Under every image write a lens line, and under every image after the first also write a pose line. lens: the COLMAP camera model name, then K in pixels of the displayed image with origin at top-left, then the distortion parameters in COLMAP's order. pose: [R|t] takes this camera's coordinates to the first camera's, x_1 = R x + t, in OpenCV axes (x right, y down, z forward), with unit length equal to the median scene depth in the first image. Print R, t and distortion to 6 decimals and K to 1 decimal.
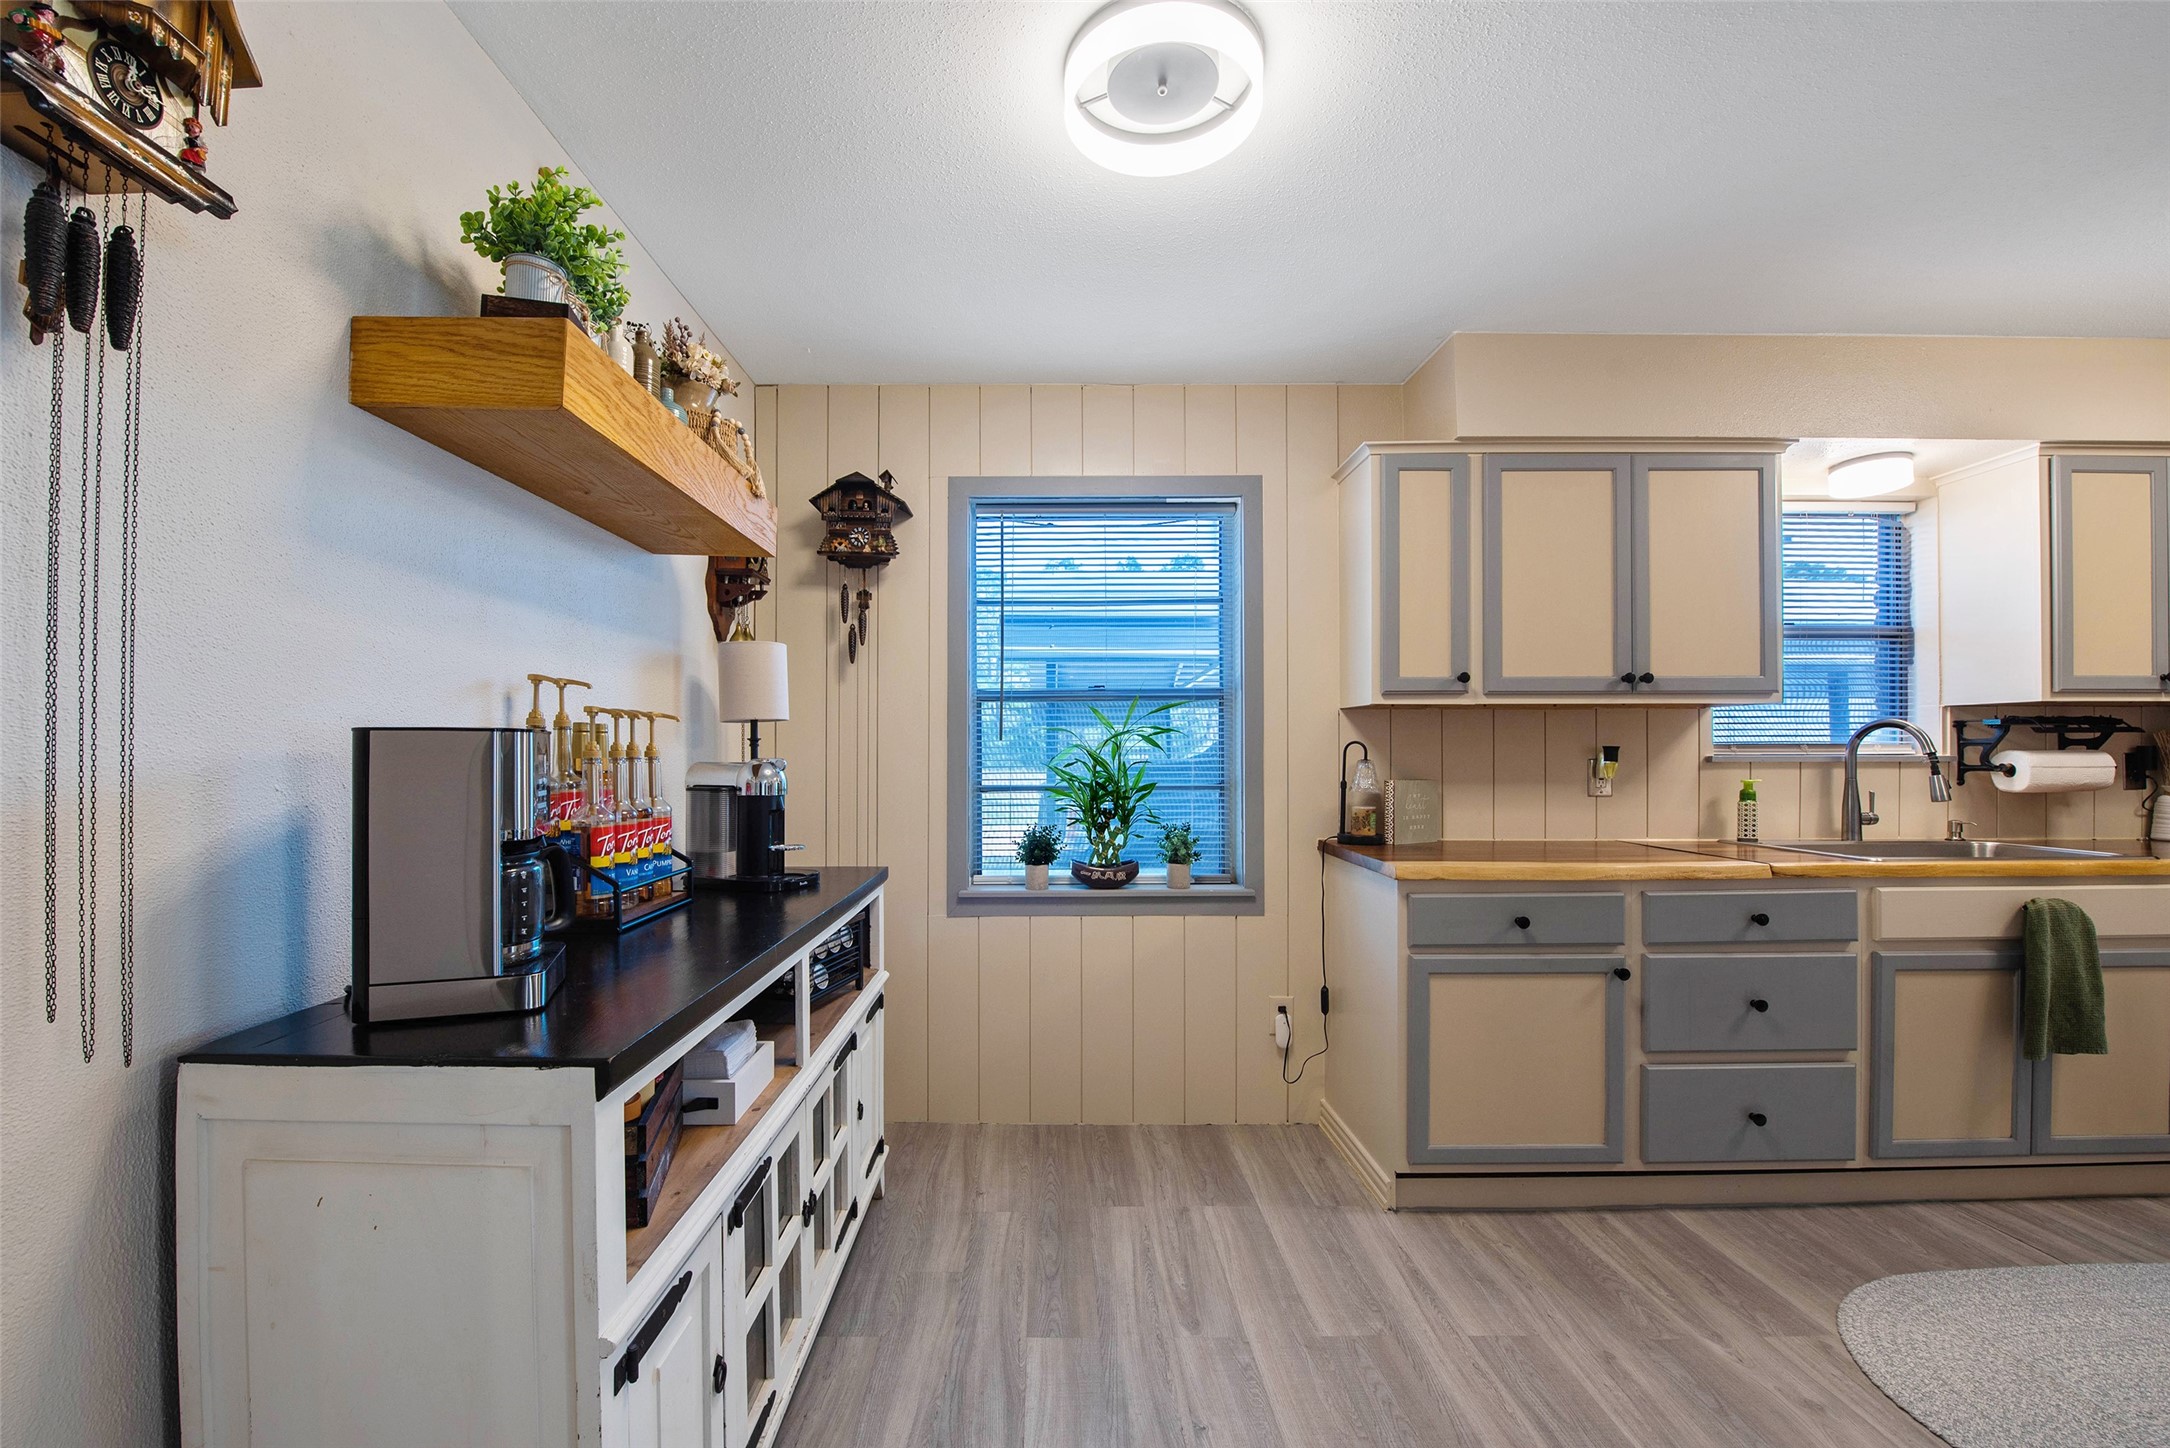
lens RADIAL K [[871.5, 0, 1035.4], [0, 871.5, 751.4], [0, 0, 1]] dist [-0.024522, 0.000544]
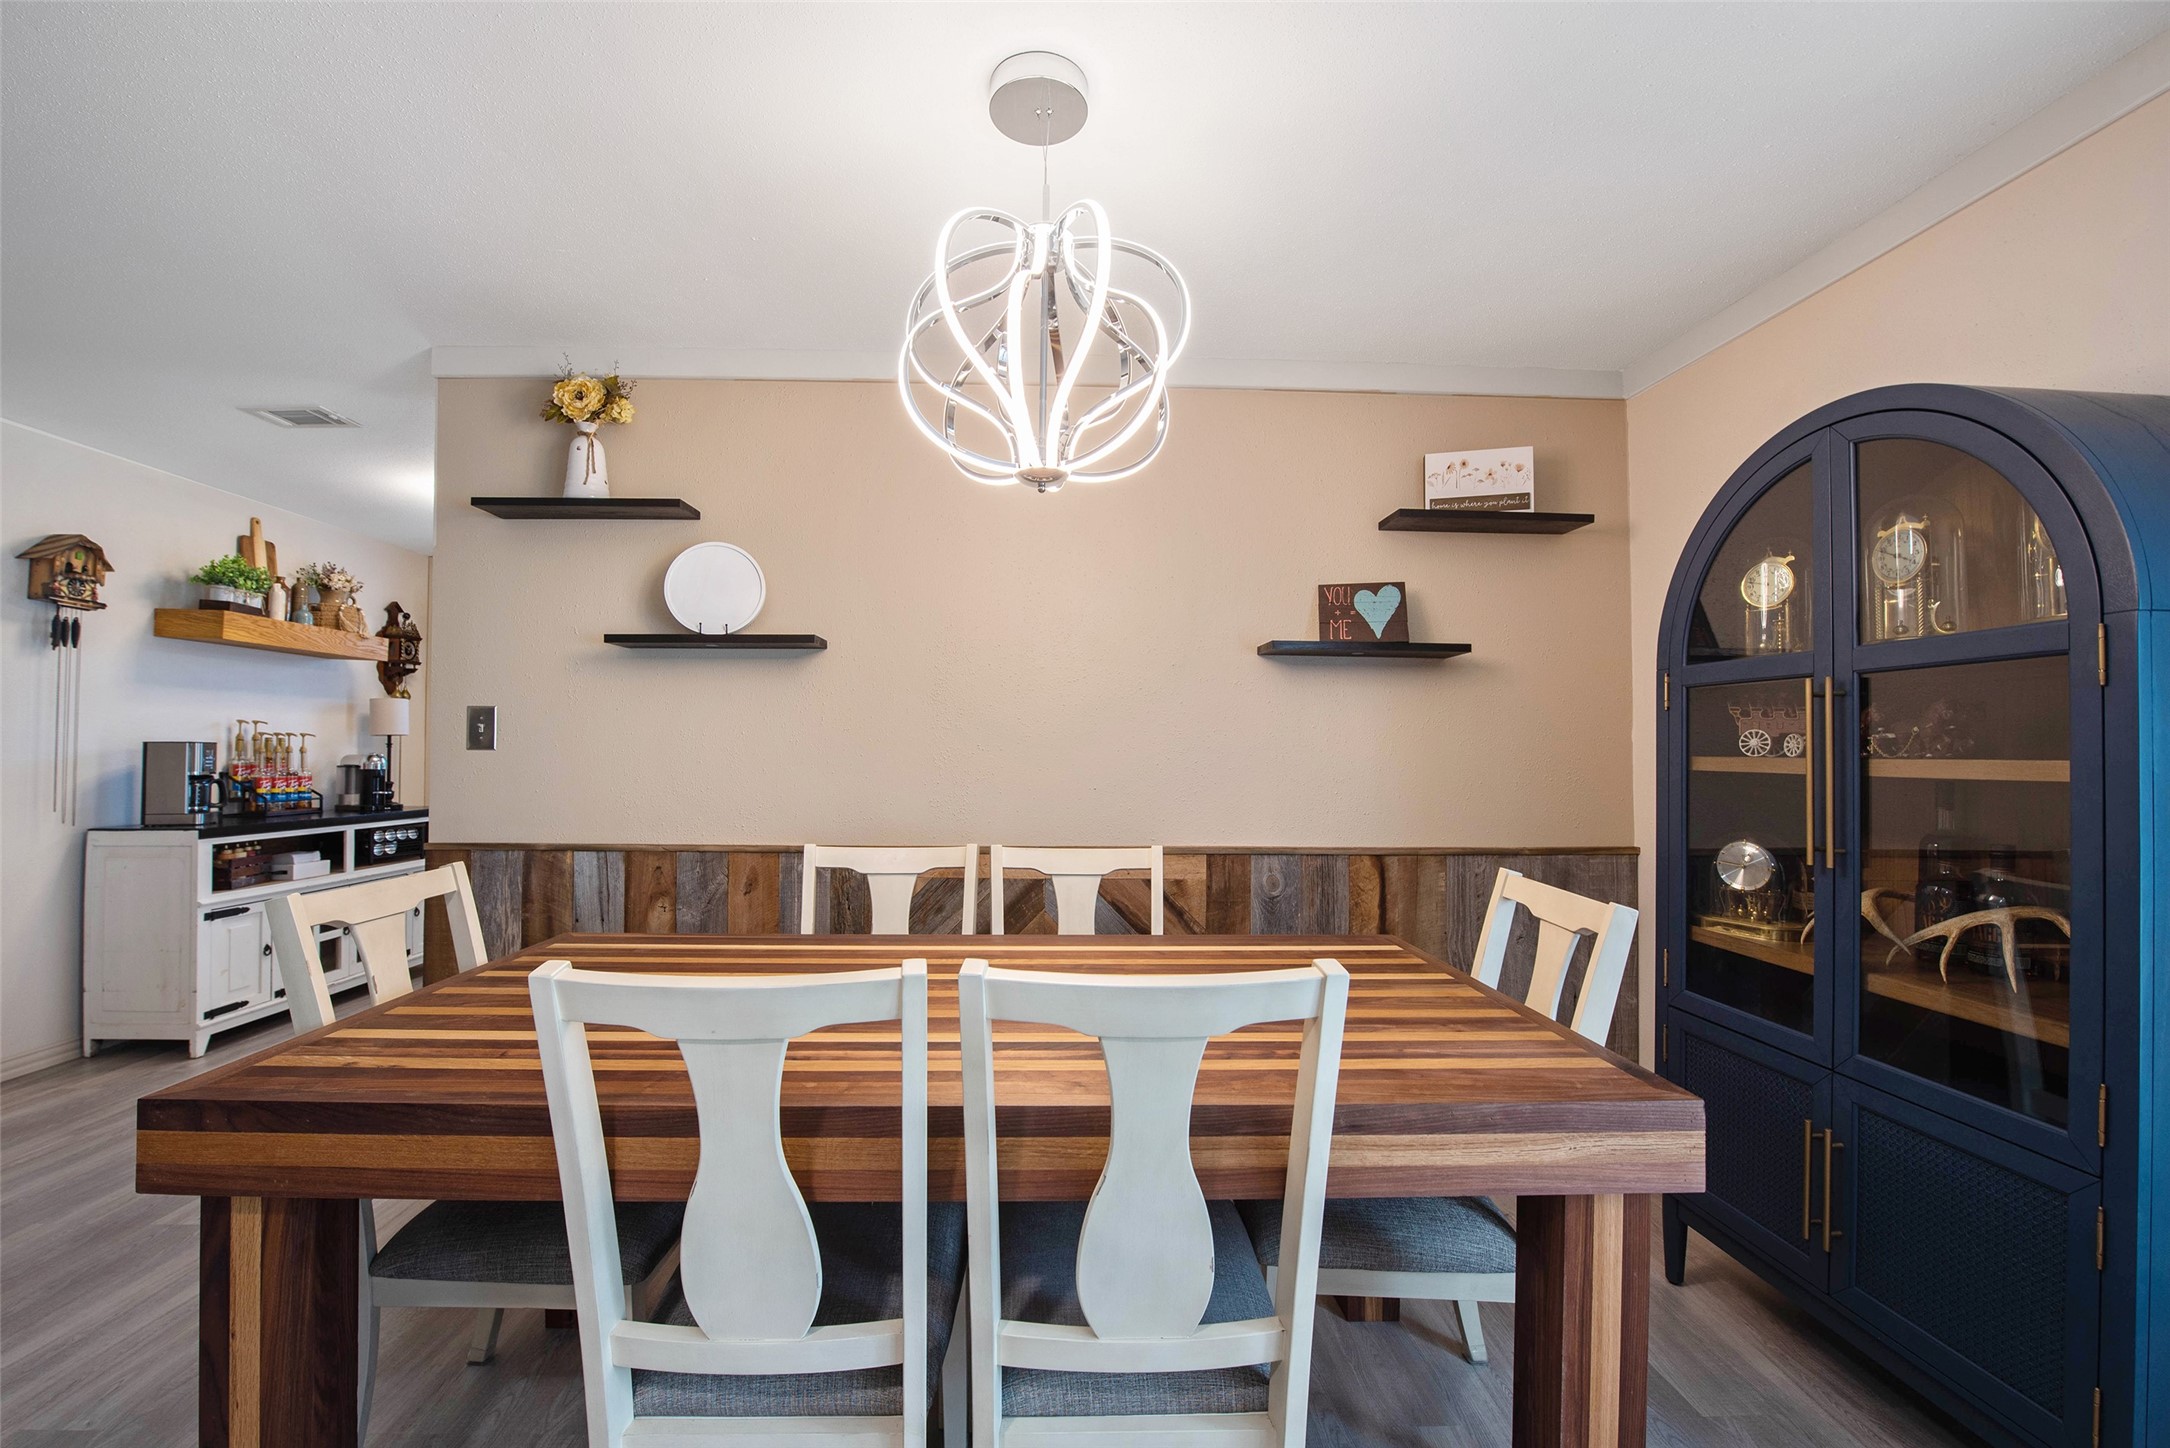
lens RADIAL K [[851.4, 0, 1058.3], [0, 851.4, 739.2], [0, 0, 1]] dist [-0.016134, -0.000394]
pose [[0.998860, 0.009769, 0.046716, 2.330860], [-0.008963, 0.999808, -0.017444, -0.009765], [-0.046877, 0.017005, 0.998756, -2.164386]]
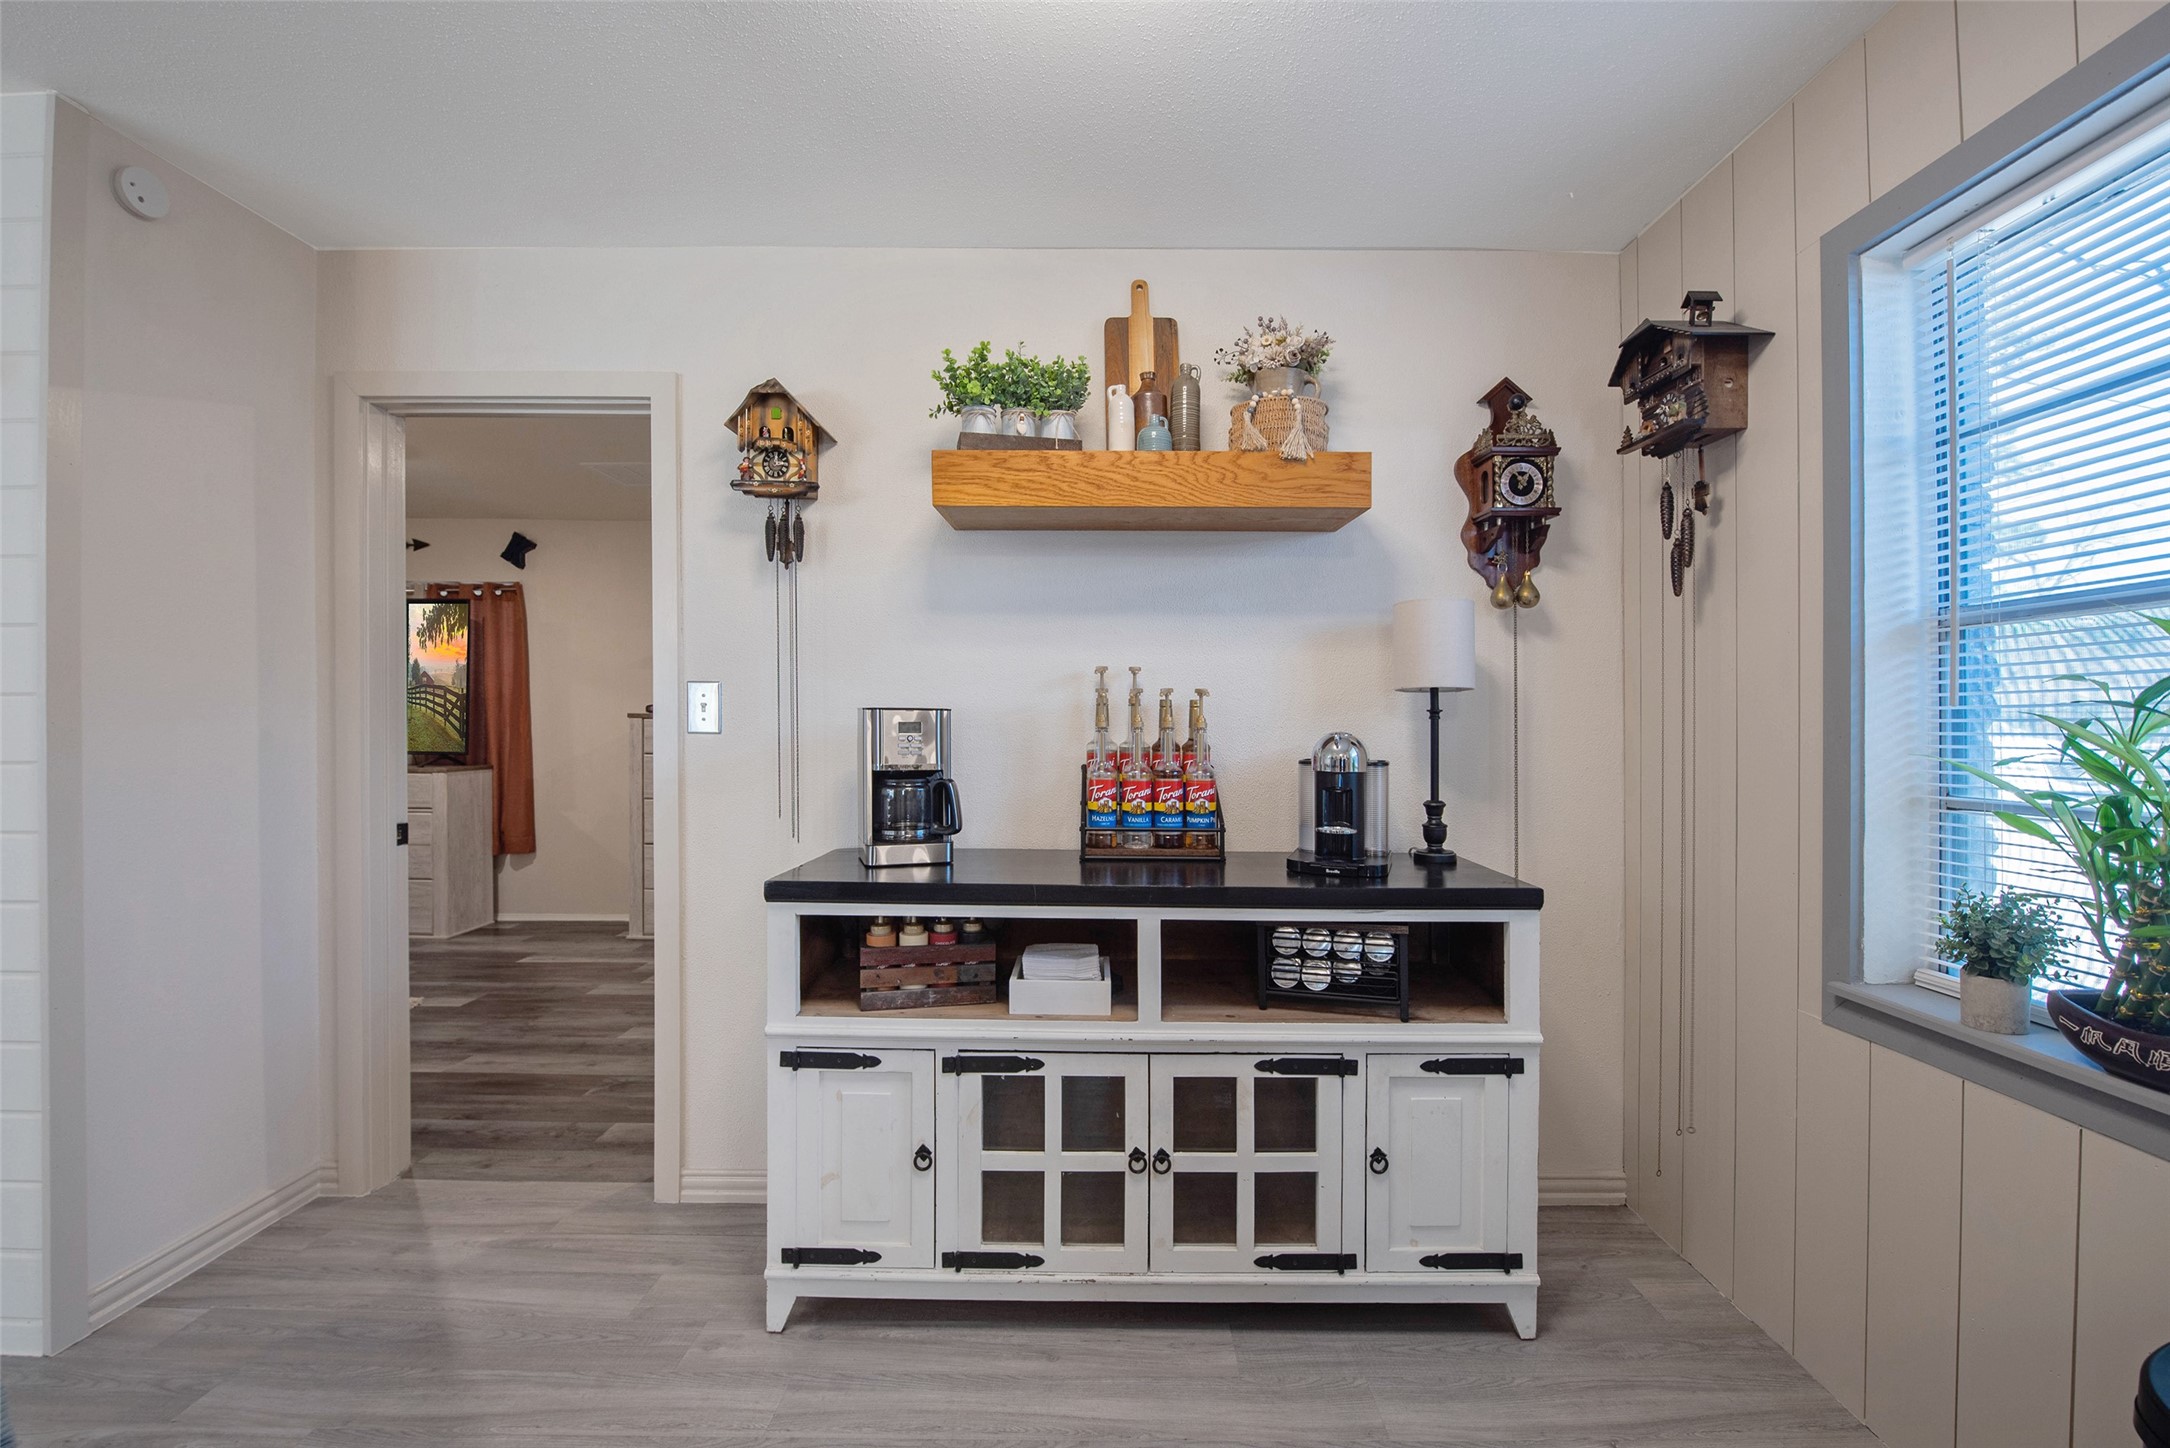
lens RADIAL K [[871.5, 0, 1069.5], [0, 871.5, 727.6], [0, 0, 1]] dist [-0.024522, 0.000544]
pose [[0.014689, 0.005689, -0.999876, 1.059321], [-0.007385, 0.999957, 0.005581, 0.001635], [0.999865, 0.007302, 0.014731, 1.212139]]
